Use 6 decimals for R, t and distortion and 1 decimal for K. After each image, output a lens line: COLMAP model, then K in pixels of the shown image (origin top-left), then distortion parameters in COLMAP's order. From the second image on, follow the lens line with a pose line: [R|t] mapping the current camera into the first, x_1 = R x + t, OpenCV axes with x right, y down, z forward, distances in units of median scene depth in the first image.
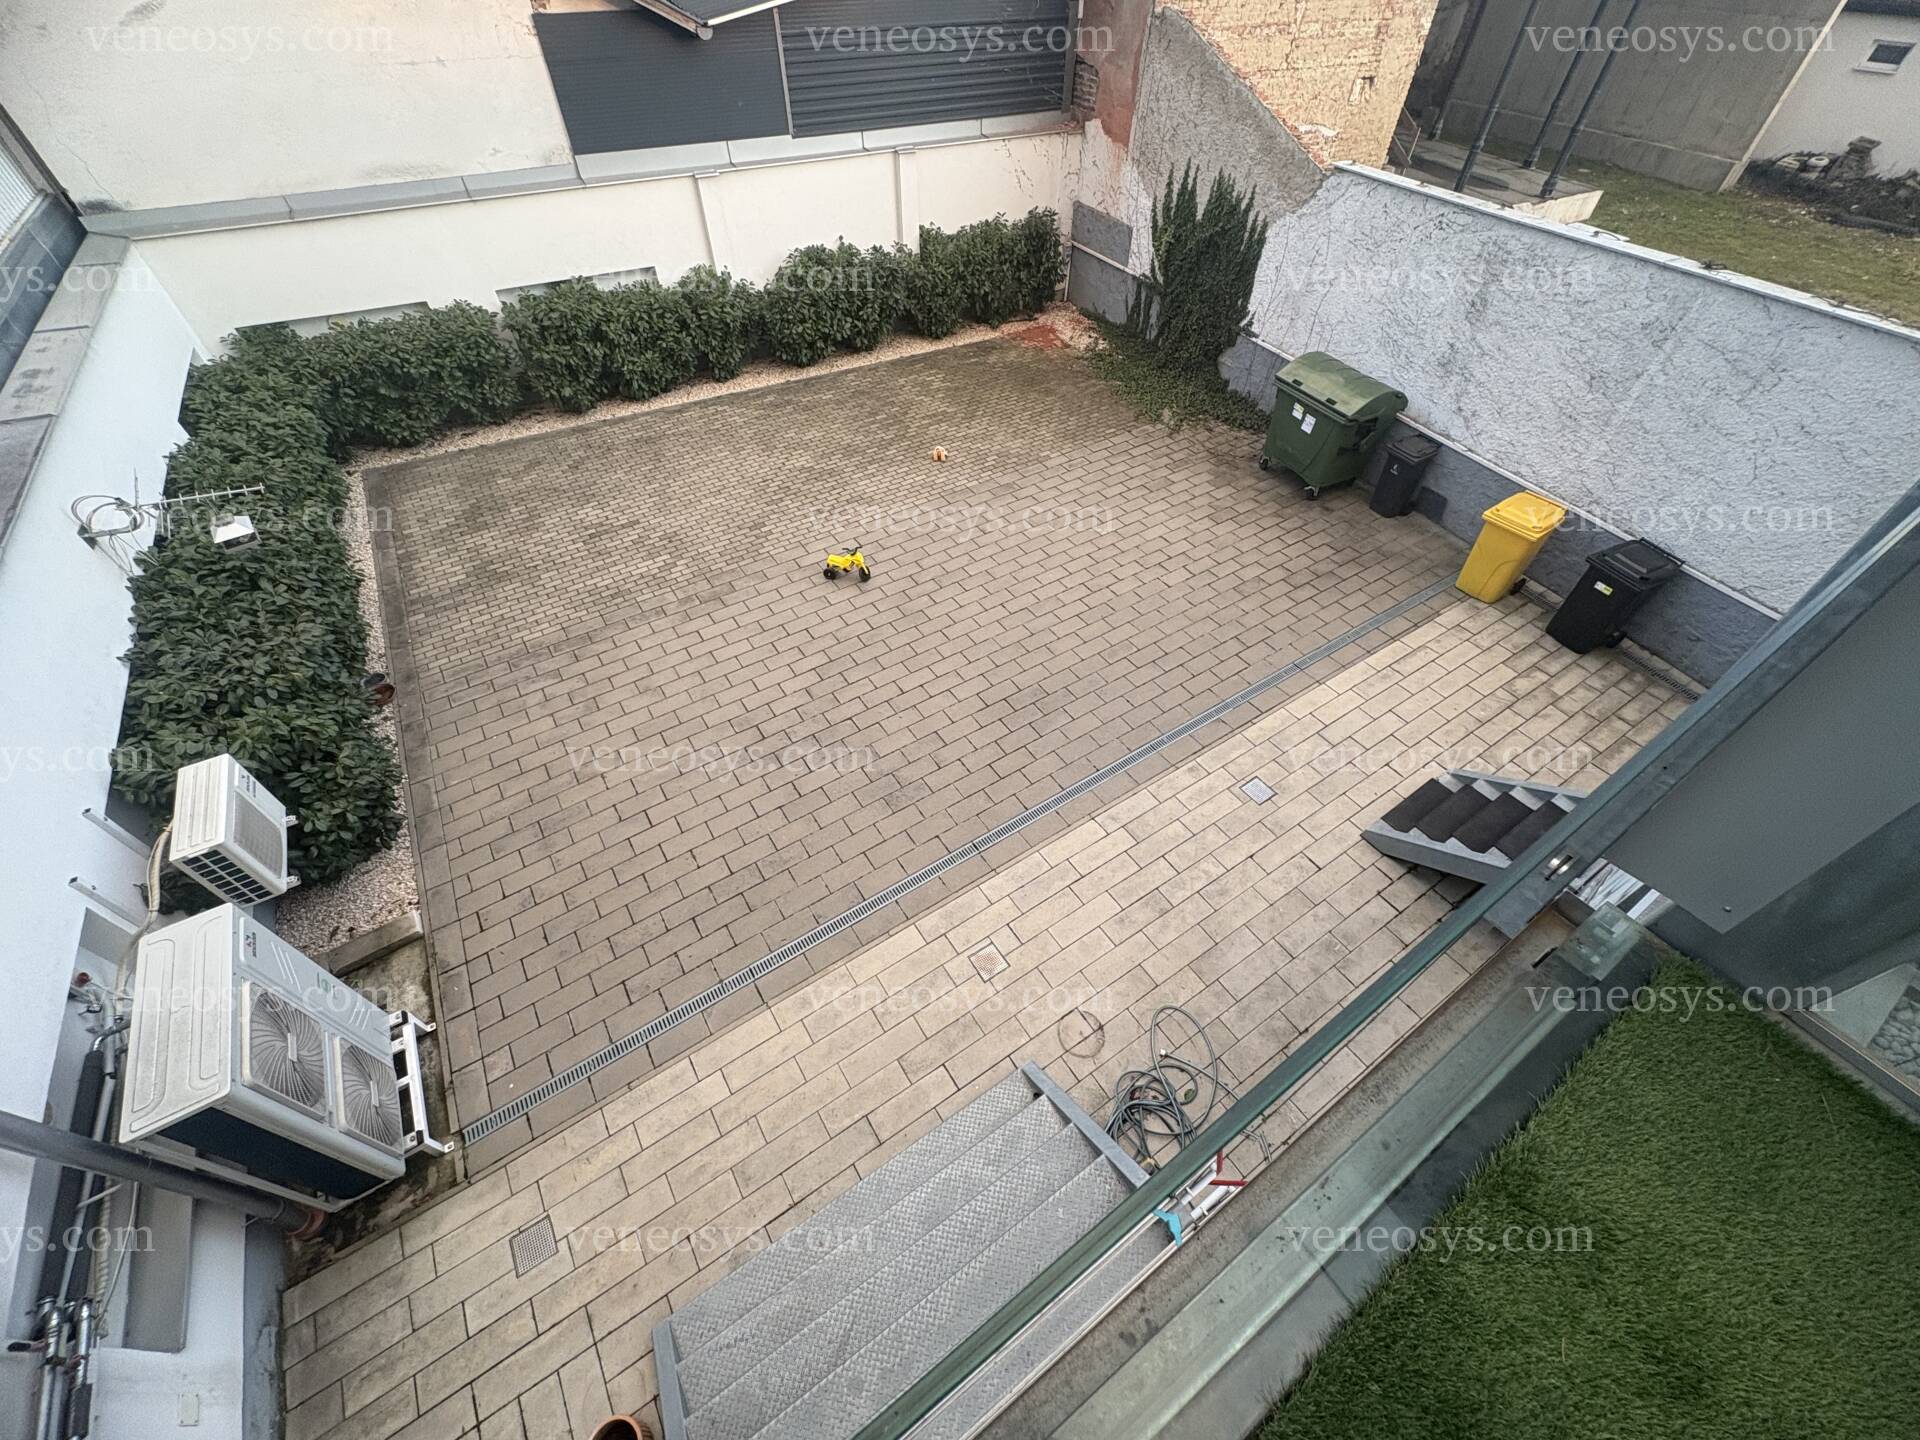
lens RADIAL K [[766.4, 0, 960.0], [0, 766.4, 720.0], [0, 0, 1]] dist [0.001804, -0.000345]
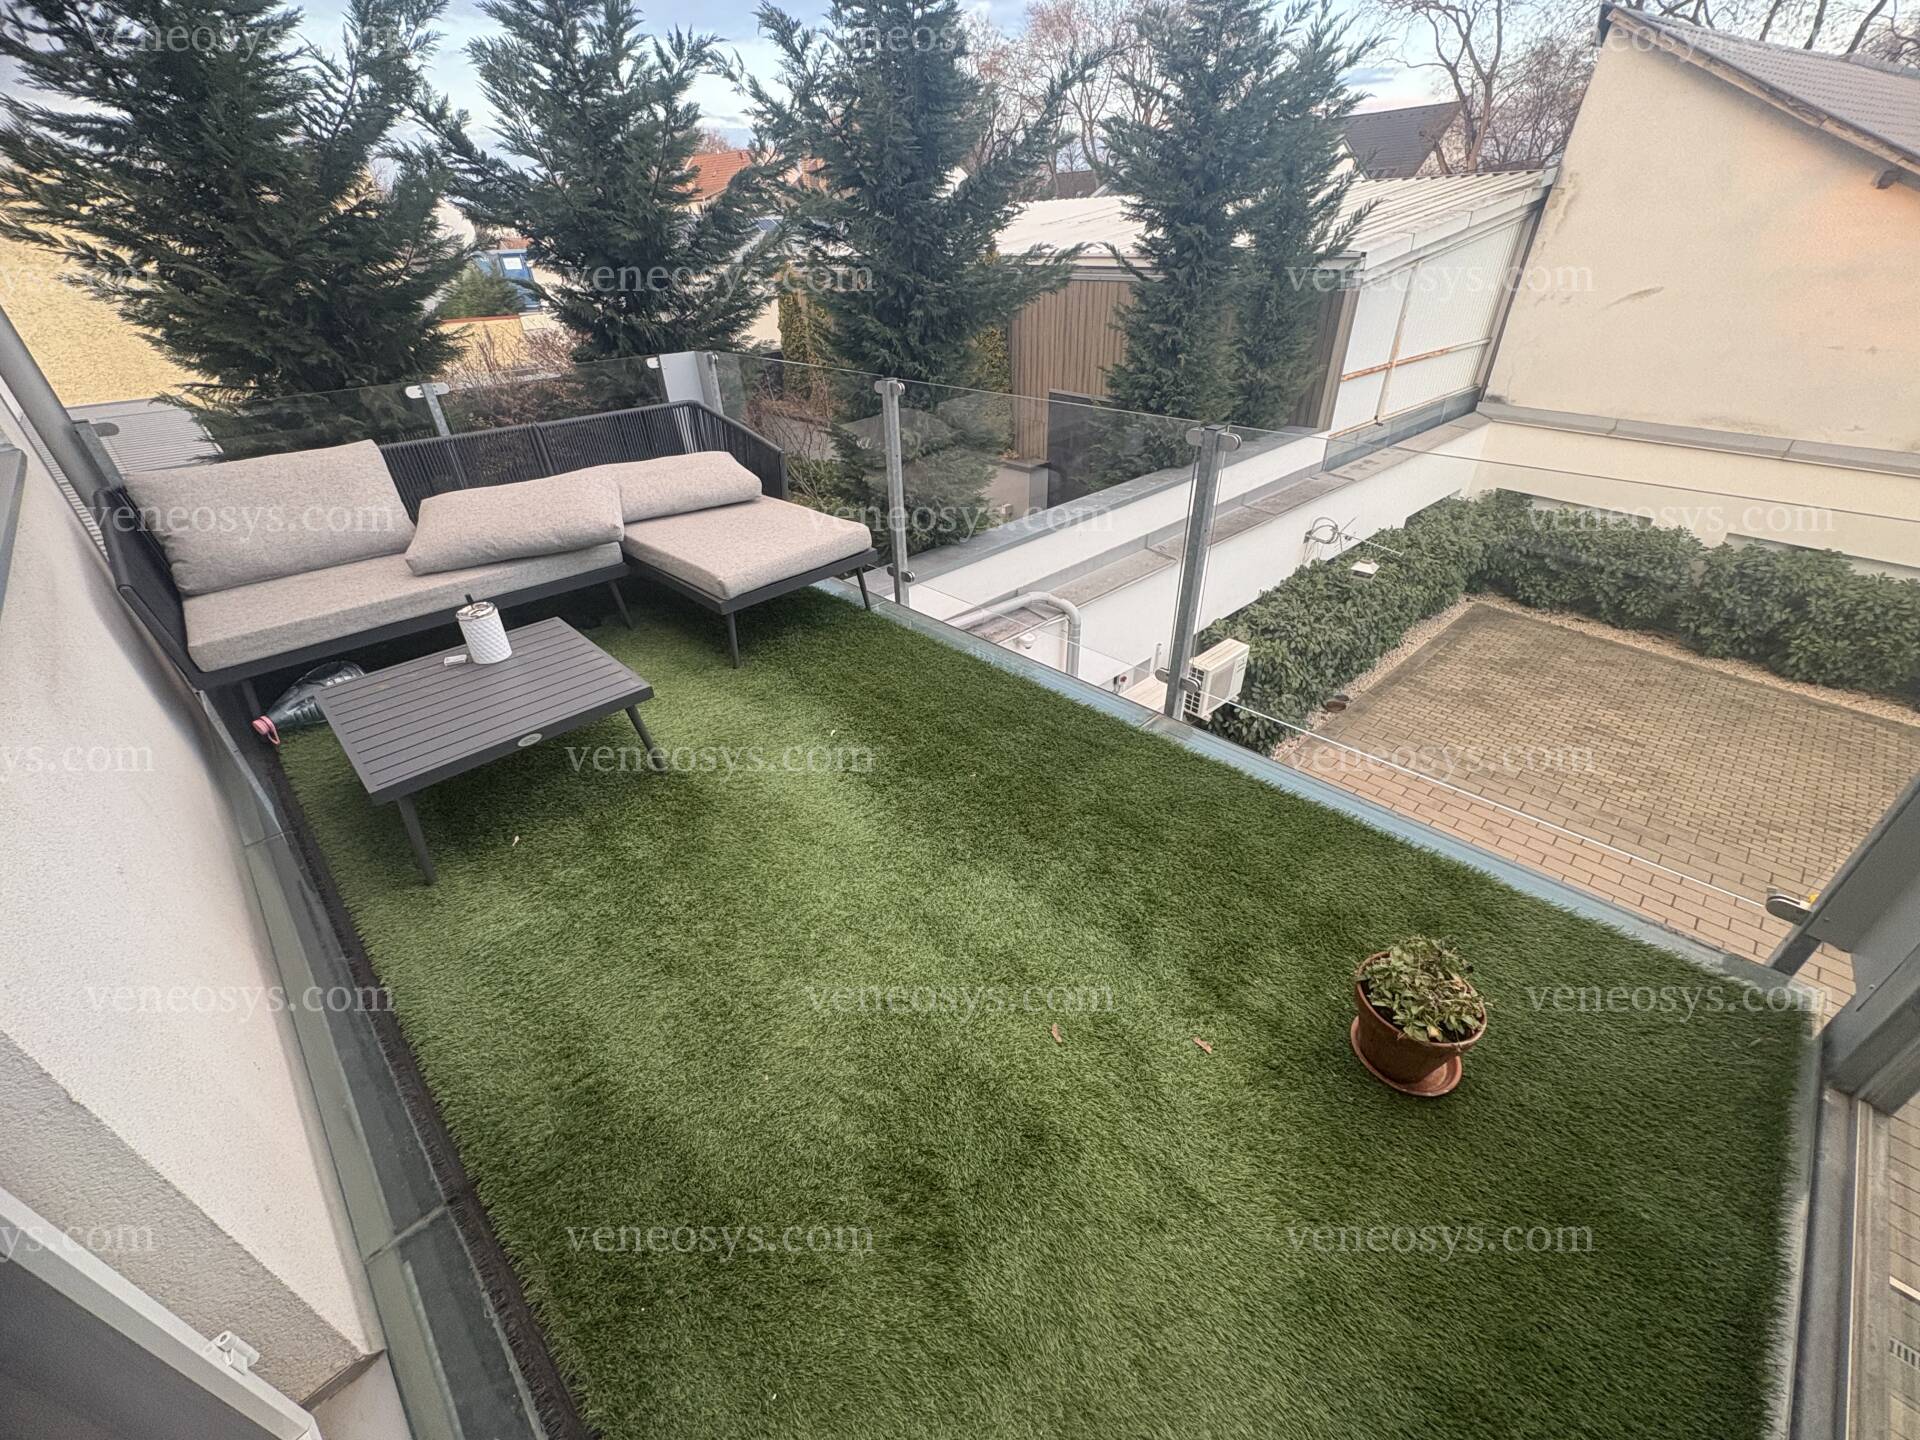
lens RADIAL K [[766.4, 0, 960.0], [0, 766.4, 720.0], [0, 0, 1]] dist [0.001804, -0.000345]
pose [[0.194565, 0.522291, -0.830275, 0.184318], [-0.705749, 0.662394, 0.251301, 0.079215], [0.681222, 0.537072, 0.497485, -0.086173]]
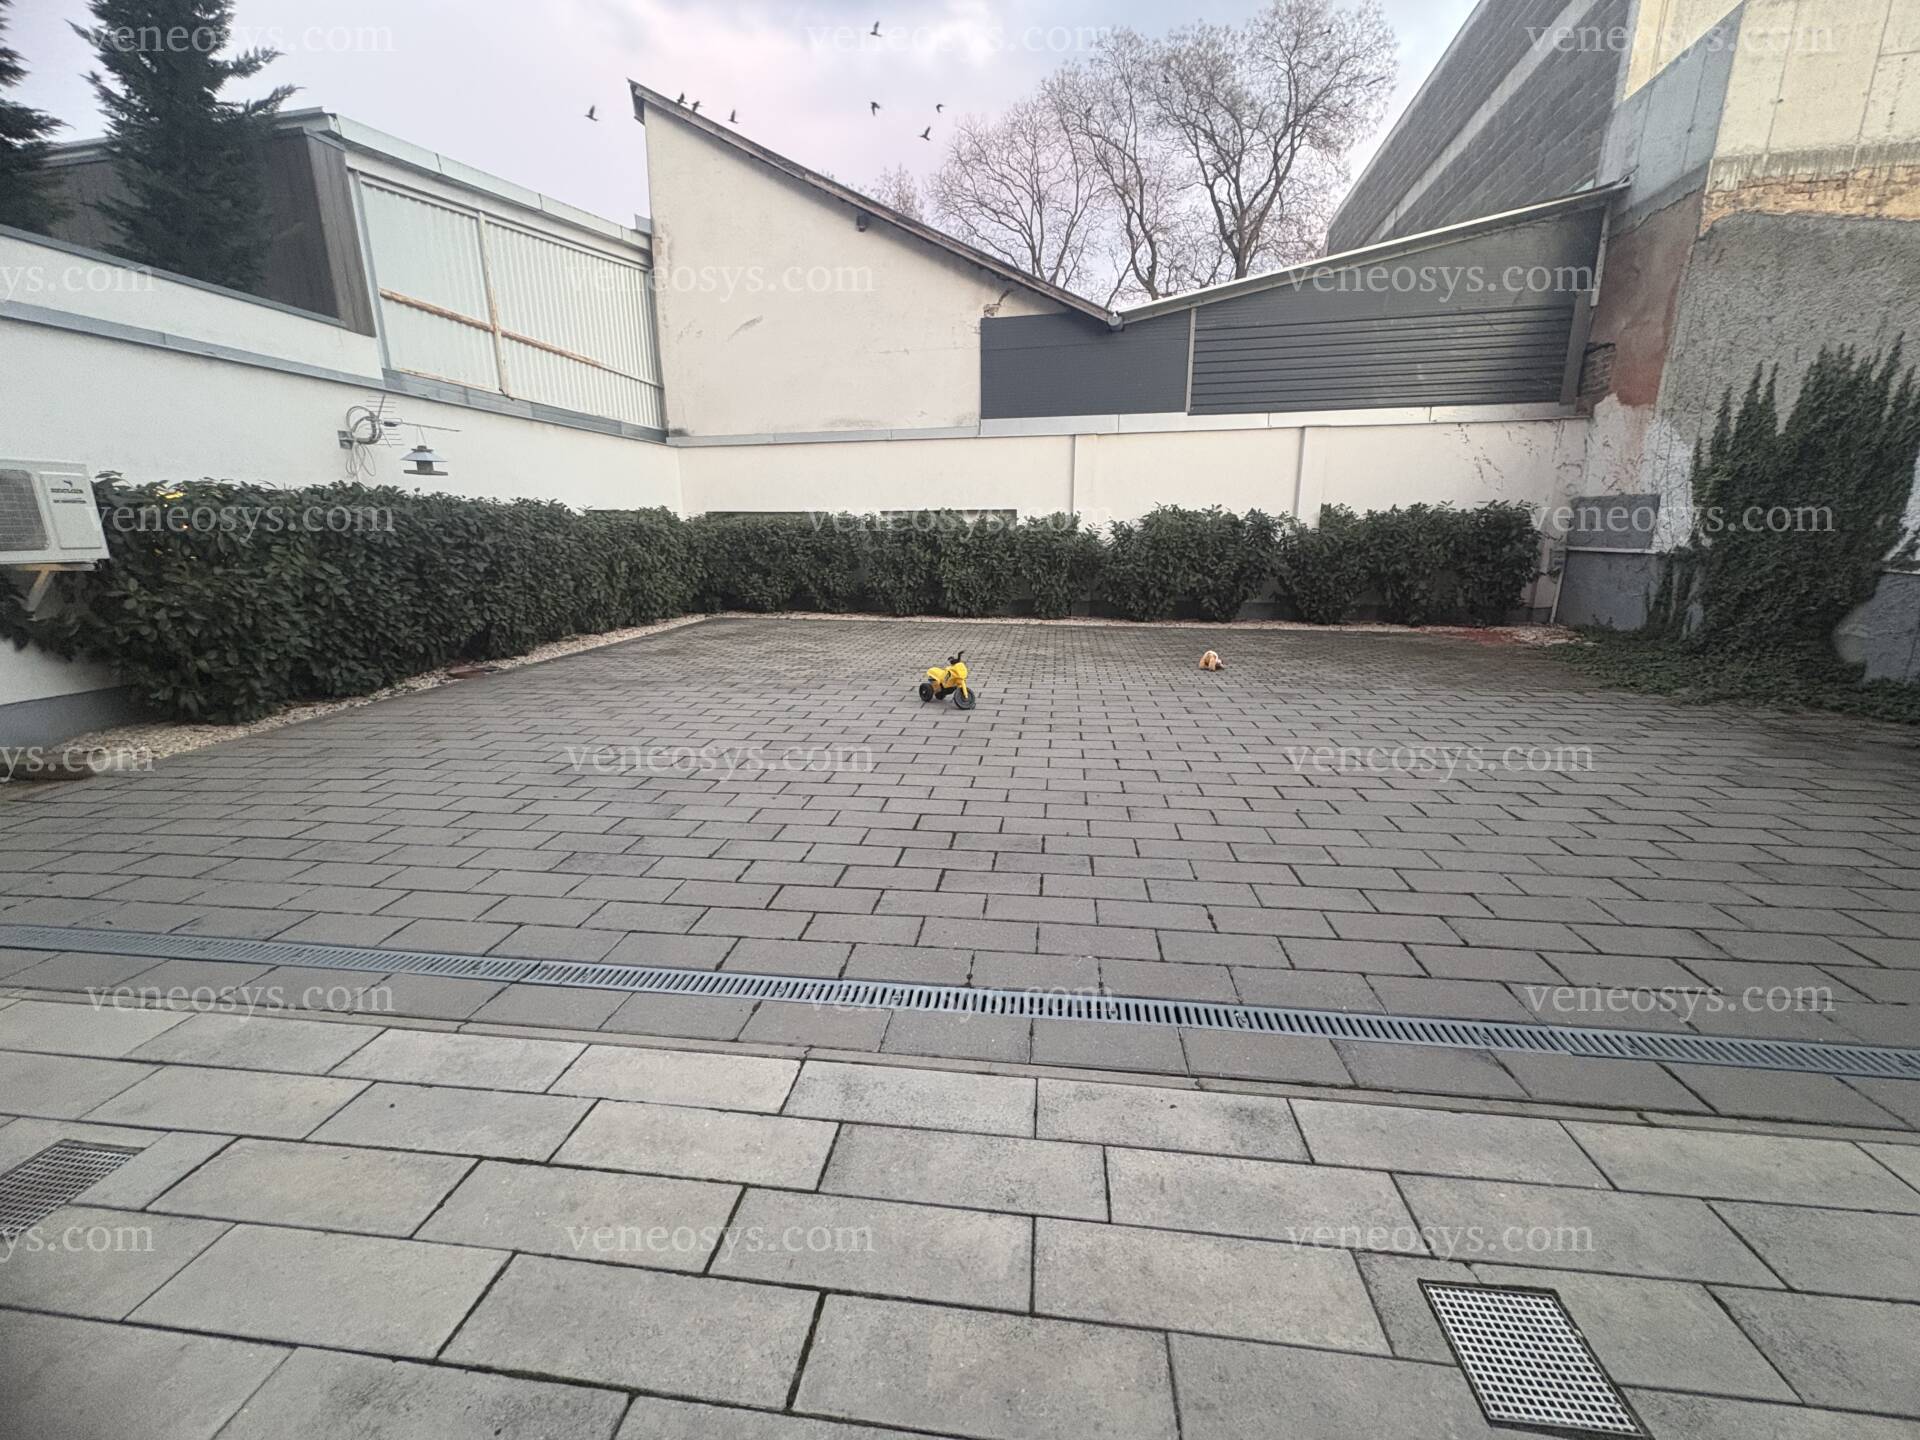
lens RADIAL K [[765.7, 0, 960.0], [0, 765.7, 720.0], [0, 0, 1]] dist [-0.002053, 0.000681]
pose [[0.761431, 0.144892, -0.631846, 0.245693], [-0.472422, 0.791464, -0.387816, 0.069402], [0.443892, 0.593794, 0.671095, 0.467947]]
